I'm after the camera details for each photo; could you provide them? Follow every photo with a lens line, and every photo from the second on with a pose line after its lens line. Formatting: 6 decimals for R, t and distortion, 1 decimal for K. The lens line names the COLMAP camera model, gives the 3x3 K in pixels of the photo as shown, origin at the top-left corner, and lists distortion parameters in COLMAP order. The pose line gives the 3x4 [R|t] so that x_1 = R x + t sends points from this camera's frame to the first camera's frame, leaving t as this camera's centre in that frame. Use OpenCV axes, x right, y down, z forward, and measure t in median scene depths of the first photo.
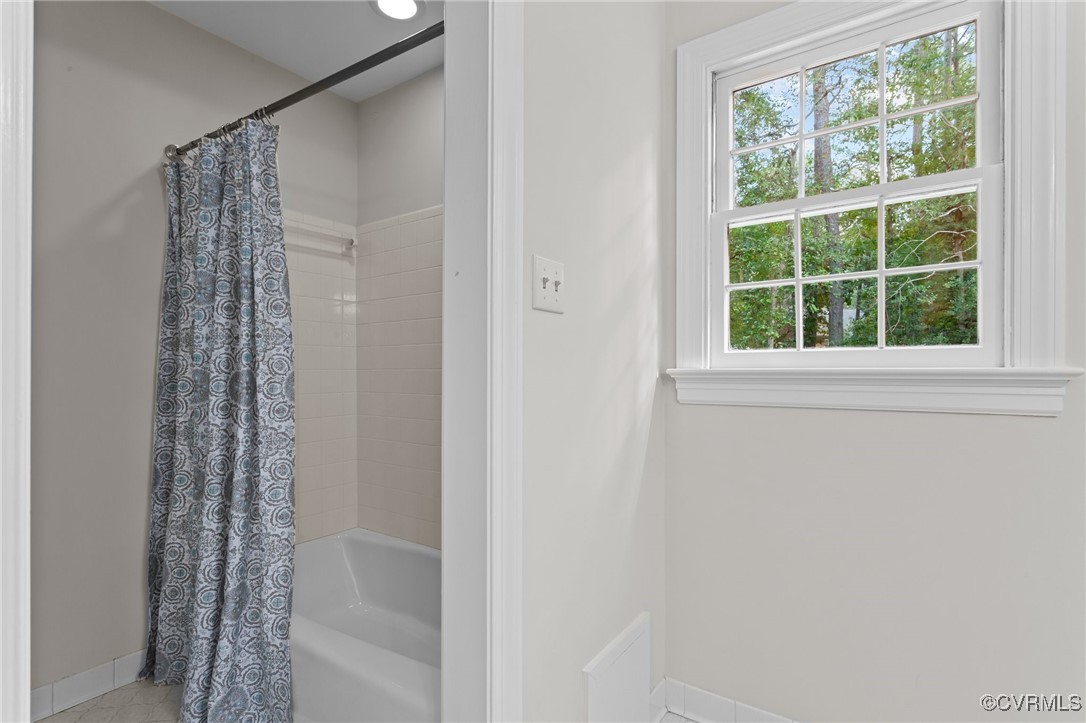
lens RADIAL K [[523.0, 0, 548.1], [0, 523.0, 358.9], [0, 0, 1]] dist [0.000859, 0.000469]
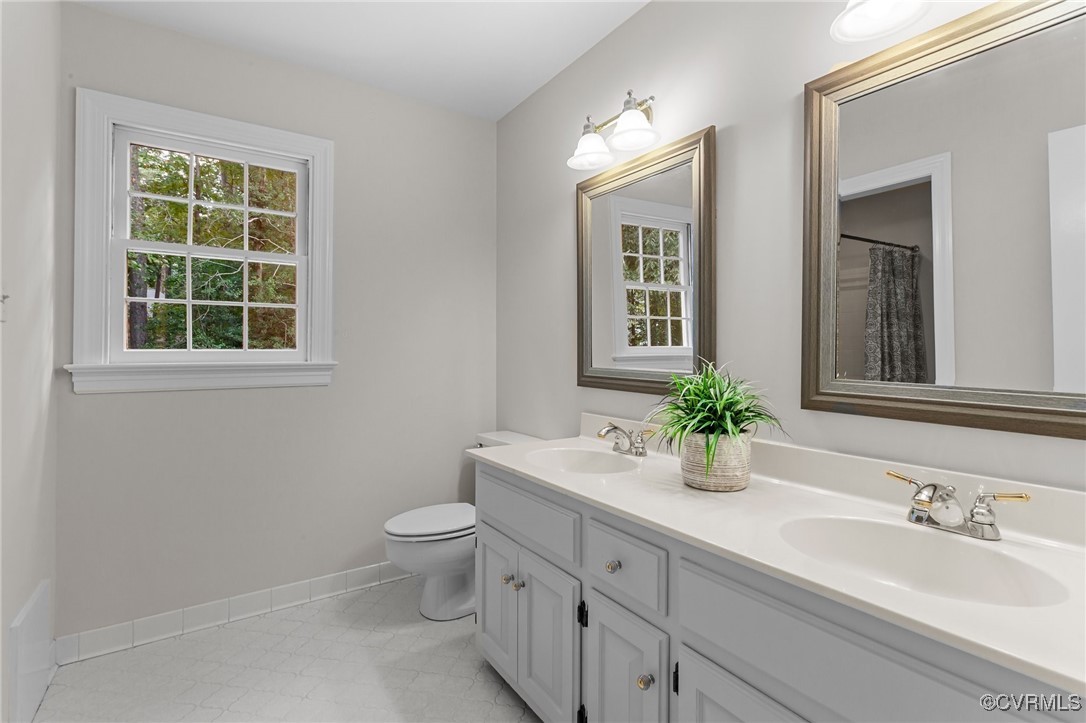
lens RADIAL K [[523.0, 0, 548.1], [0, 523.0, 358.9], [0, 0, 1]] dist [0.000859, 0.000469]
pose [[0.381644, -0.010432, 0.924251, -0.437834], [-0.017135, 0.999685, 0.018359, -0.034026], [-0.924151, -0.022844, 0.381345, -0.426020]]
